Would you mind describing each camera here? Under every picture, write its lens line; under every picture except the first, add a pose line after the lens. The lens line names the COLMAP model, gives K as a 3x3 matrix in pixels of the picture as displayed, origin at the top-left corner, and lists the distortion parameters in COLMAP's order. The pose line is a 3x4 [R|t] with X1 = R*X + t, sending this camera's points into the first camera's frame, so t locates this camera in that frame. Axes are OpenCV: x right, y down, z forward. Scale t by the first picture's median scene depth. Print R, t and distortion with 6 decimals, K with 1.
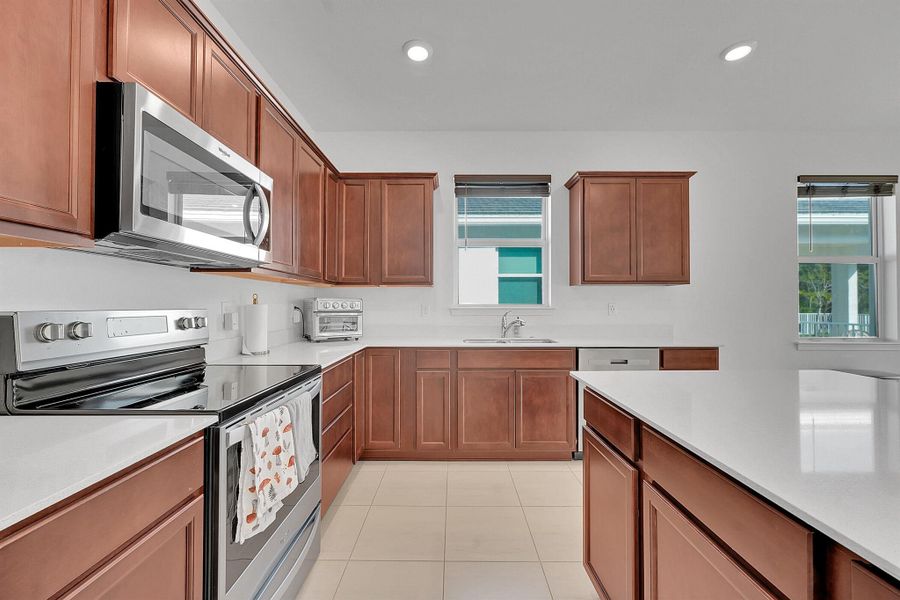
lens RADIAL K [[365.3, 0, 452.3], [0, 365.3, 302.7], [0, 0, 1]] dist [-0.002595, -0.000215]
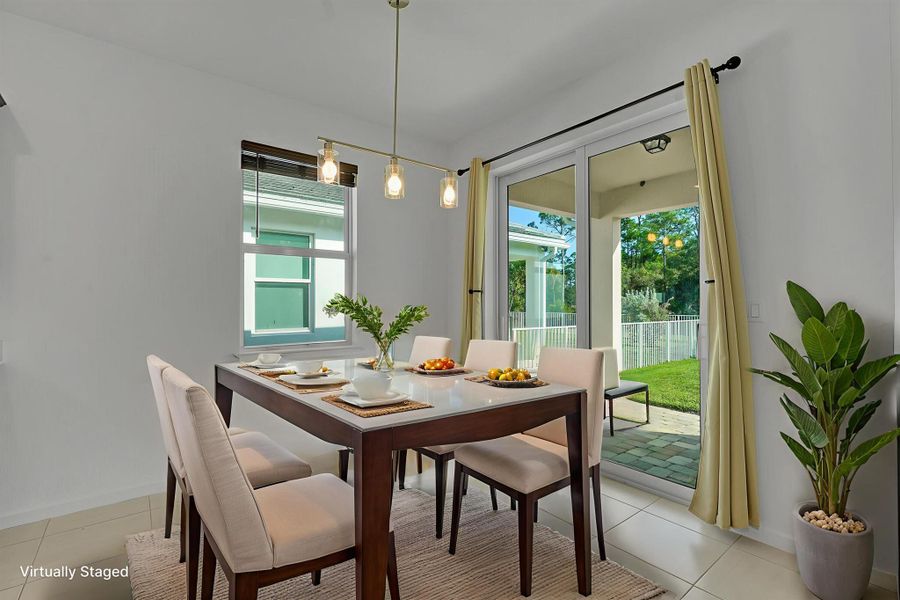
lens RADIAL K [[405.1, 0, 448.4], [0, 405.1, 303.3], [0, 0, 1]] dist [0.001825, 0.000092]
pose [[0.792481, 0.000327, 0.609896, 0.841431], [-0.000375, 1.000000, -0.000049, -0.000354], [-0.609896, -0.000190, 0.792481, 0.045284]]
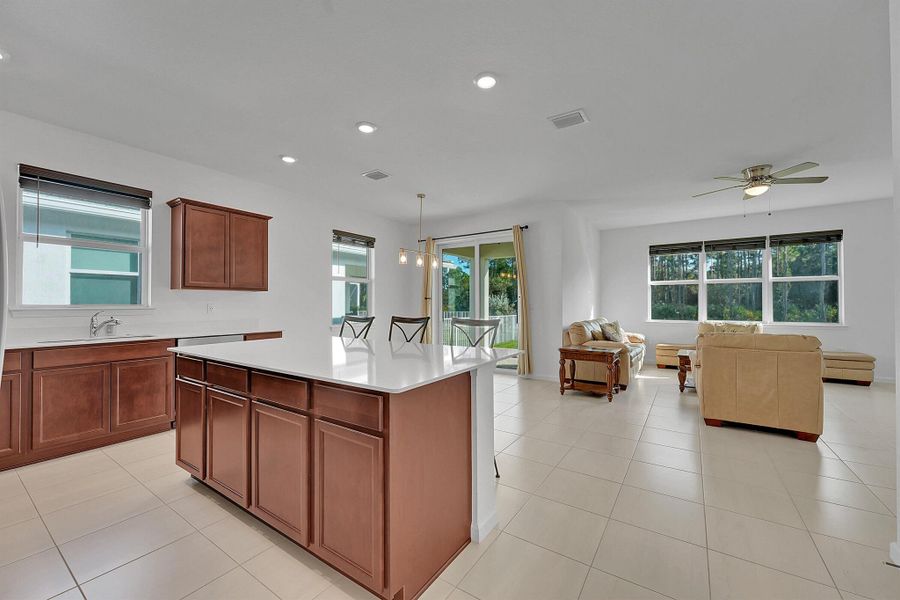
lens RADIAL K [[355.3, 0, 450.9], [0, 355.3, 301.9], [0, 0, 1]] dist [-0.001964, 0.000081]
pose [[0.564985, 0.006292, 0.825077, -0.124210], [-0.002304, 0.999979, -0.006048, -0.000530], [-0.825098, 0.001516, 0.564988, -0.436043]]
